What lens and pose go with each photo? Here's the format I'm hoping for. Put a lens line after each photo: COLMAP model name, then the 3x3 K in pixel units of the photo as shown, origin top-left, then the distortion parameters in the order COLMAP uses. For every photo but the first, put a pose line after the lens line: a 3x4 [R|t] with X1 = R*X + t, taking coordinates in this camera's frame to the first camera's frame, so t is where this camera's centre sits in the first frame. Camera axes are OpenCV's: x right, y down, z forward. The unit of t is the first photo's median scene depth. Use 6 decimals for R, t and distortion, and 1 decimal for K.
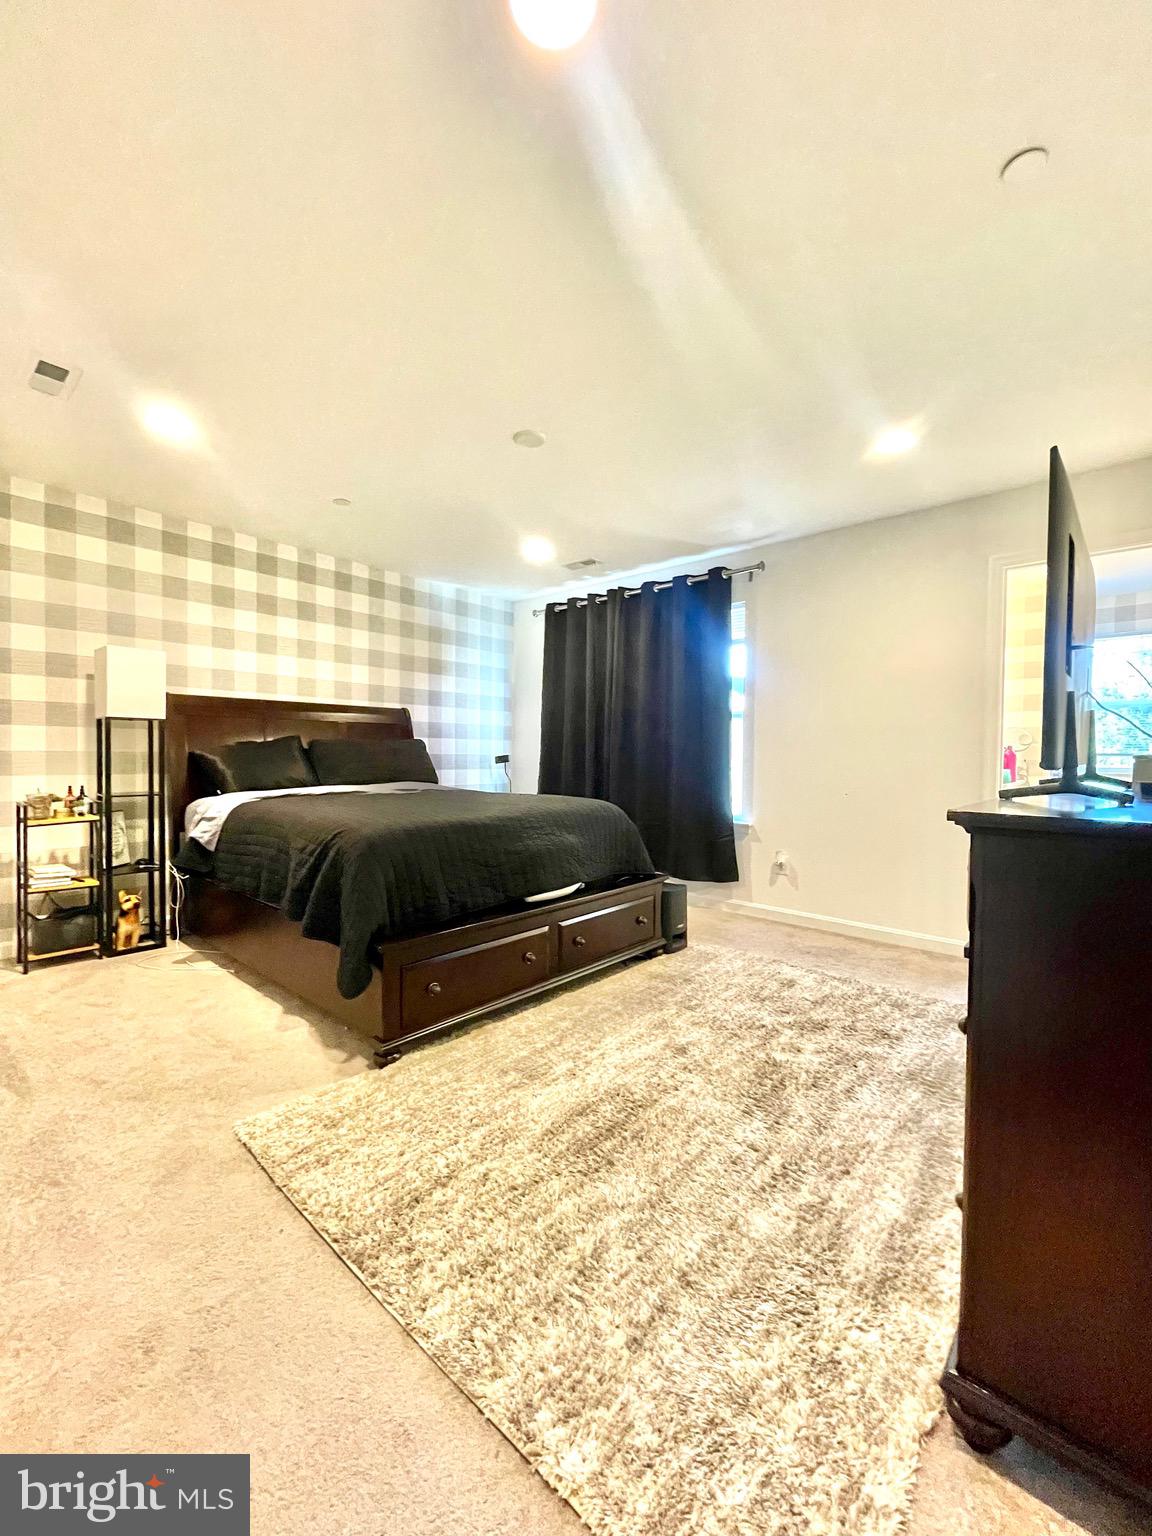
lens RADIAL K [[621.2, 0, 576.0], [0, 621.2, 768.0], [0, 0, 1]] dist [-0.000997, -0.000013]
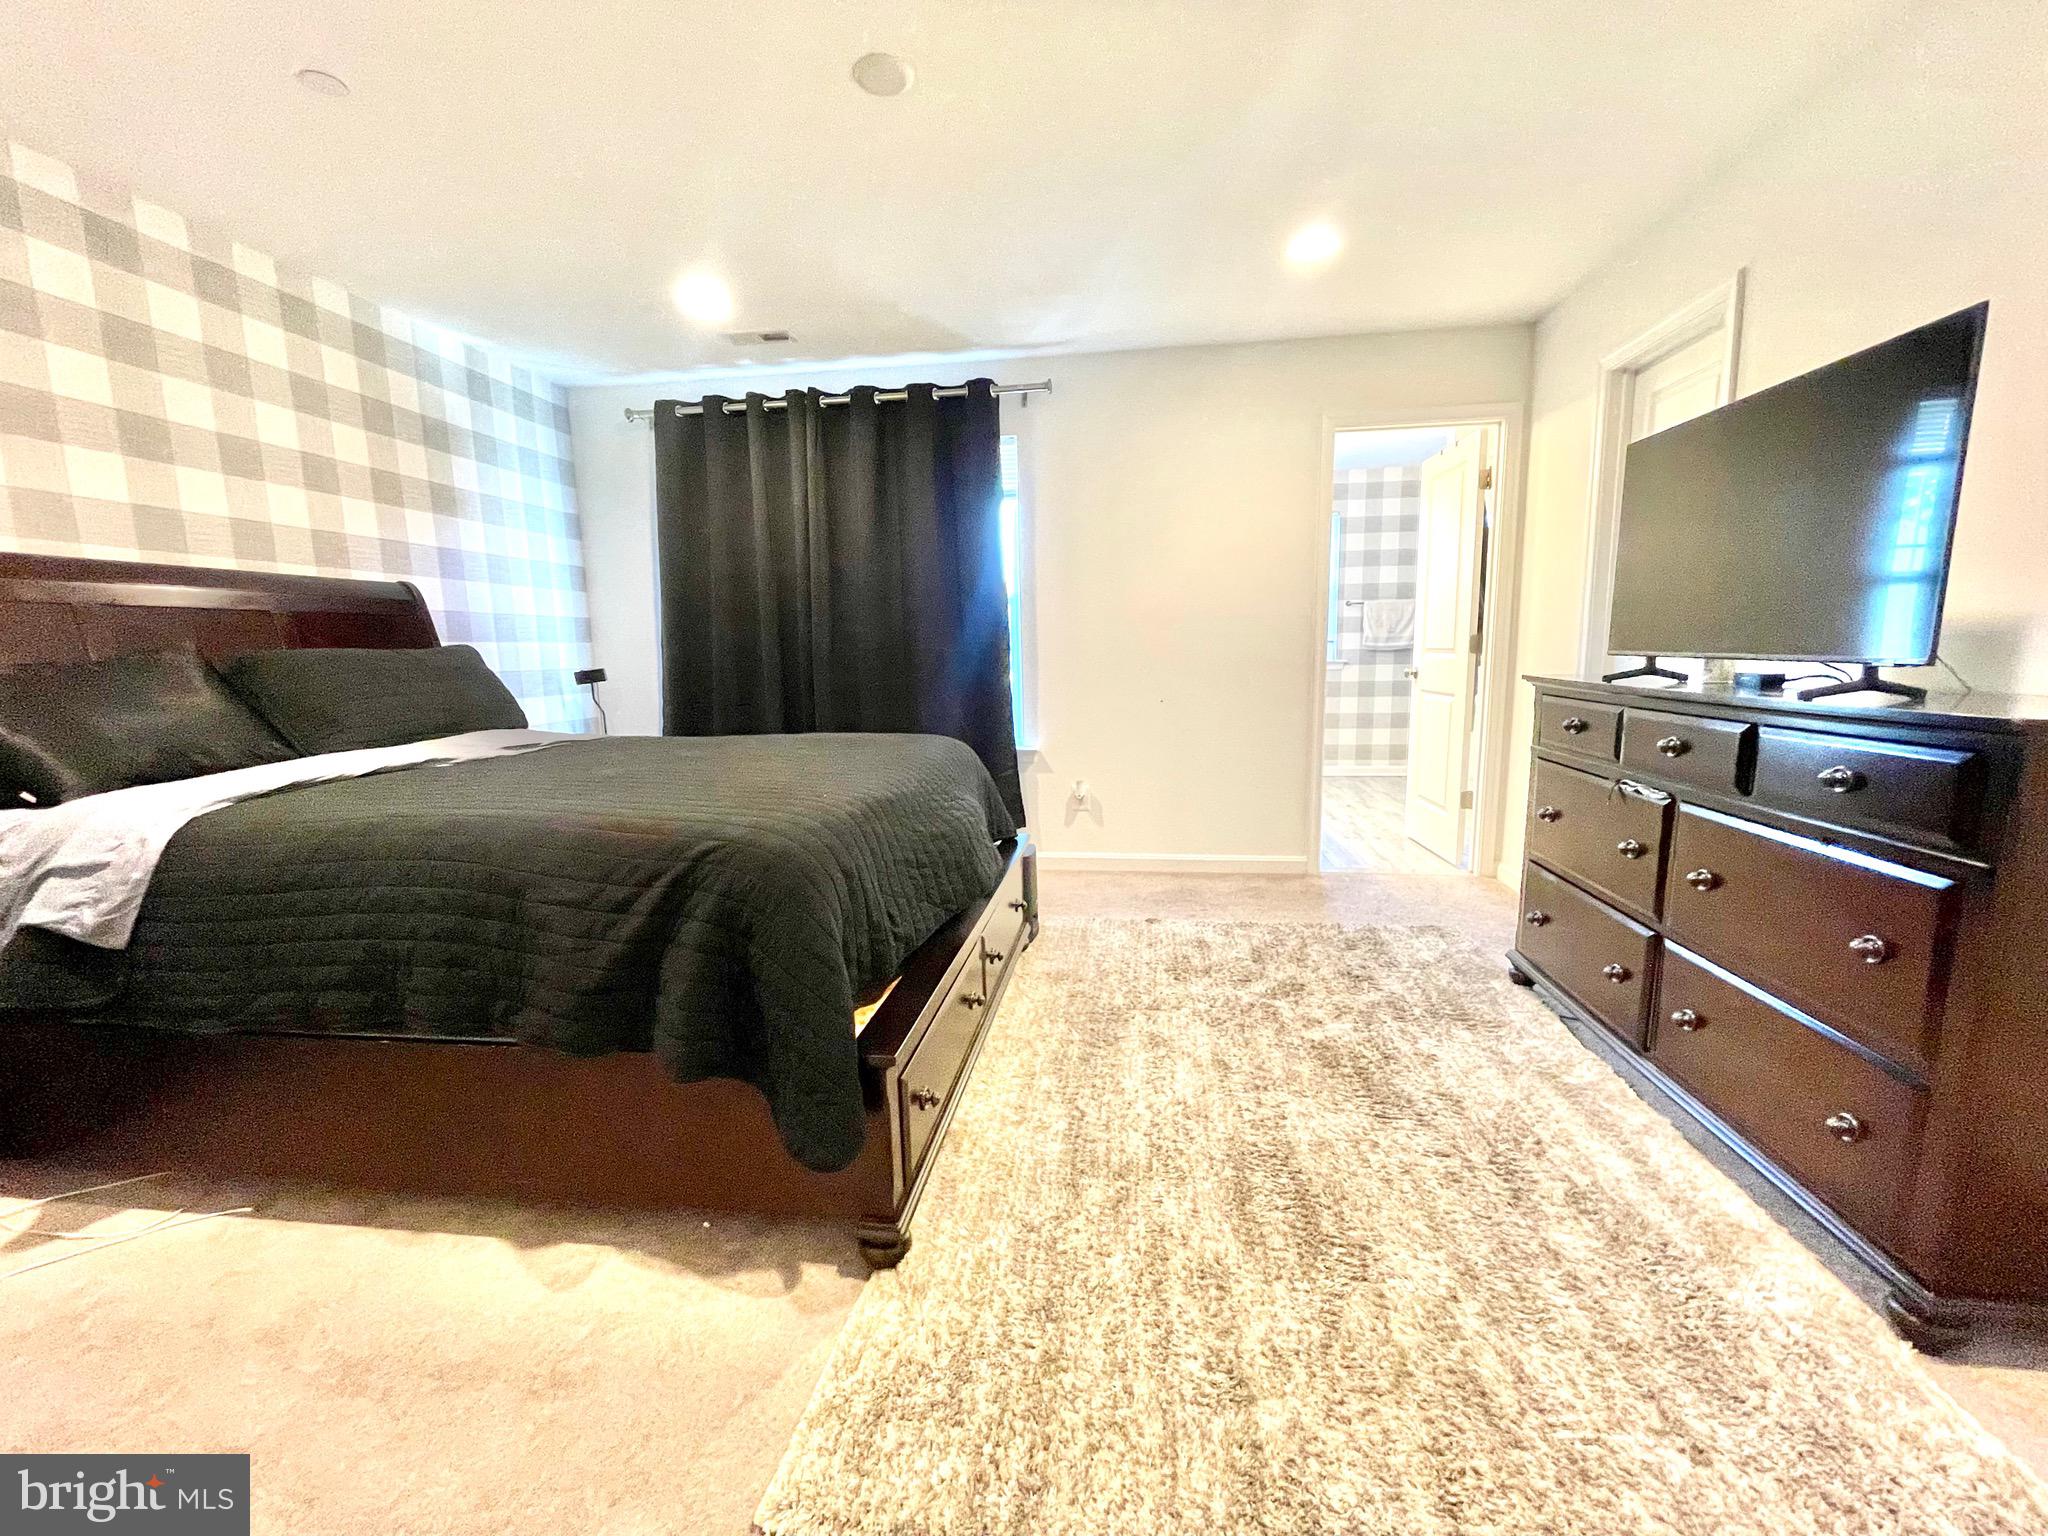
lens RADIAL K [[828.3, 0, 1029.2], [0, 828.3, 771.7], [0, 0, 1]] dist [-0.000997, -0.000013]
pose [[0.828286, -0.108844, 0.549632, -0.272815], [0.041504, 0.990174, 0.133538, -0.015757], [-0.558767, -0.087796, 0.824665, 0.183813]]
